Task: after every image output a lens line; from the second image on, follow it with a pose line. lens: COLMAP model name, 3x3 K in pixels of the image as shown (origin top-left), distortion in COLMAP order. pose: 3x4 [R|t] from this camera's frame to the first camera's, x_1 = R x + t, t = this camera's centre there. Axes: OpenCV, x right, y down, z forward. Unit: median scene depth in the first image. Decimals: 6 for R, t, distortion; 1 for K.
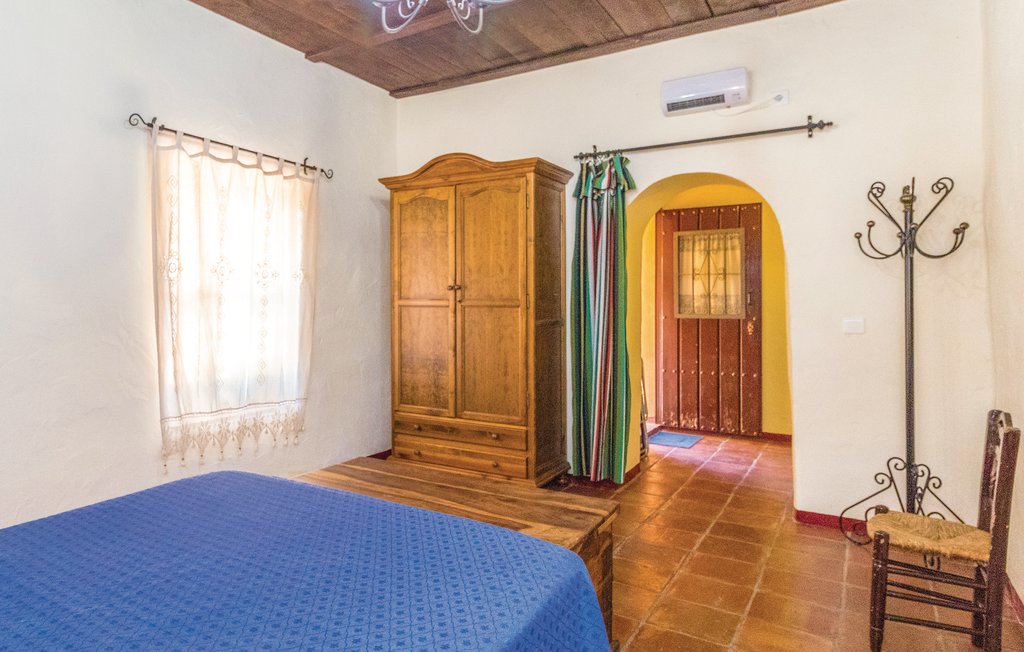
lens RADIAL K [[478.1, 0, 511.4], [0, 478.1, 301.5], [0, 0, 1]] dist [0.000210, 0.000003]
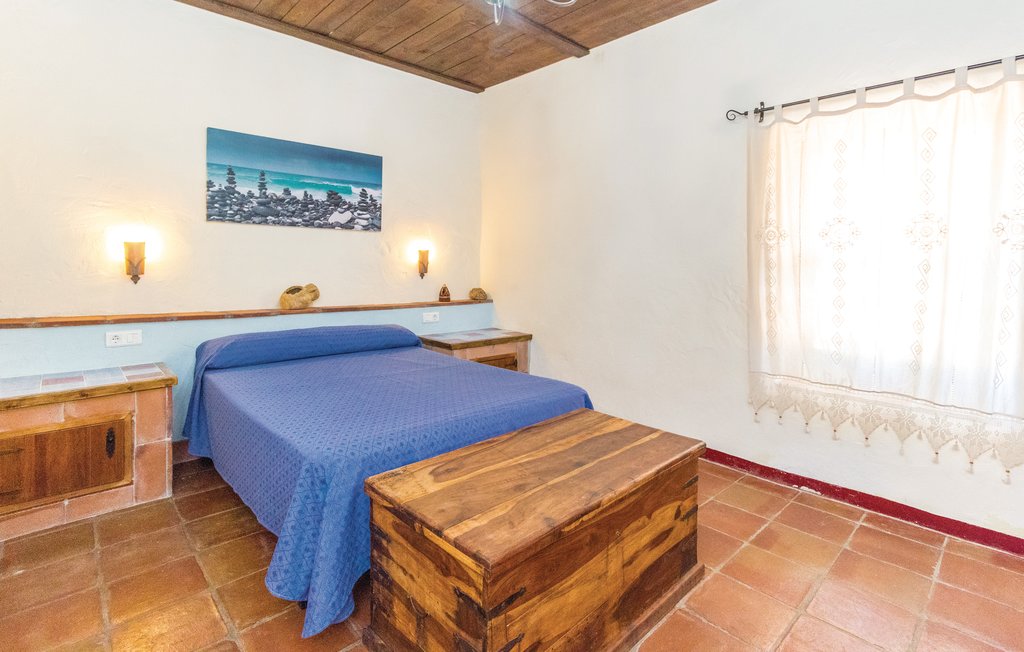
lens RADIAL K [[495.1, 0, 511.5], [0, 495.1, 264.9], [0, 0, 1]] dist [-0.000909, -0.000096]
pose [[-0.186197, -0.010229, -0.982459, 0.498459], [-0.005172, 0.999942, -0.009431, 0.009550], [0.982499, 0.003326, -0.186240, 0.644132]]
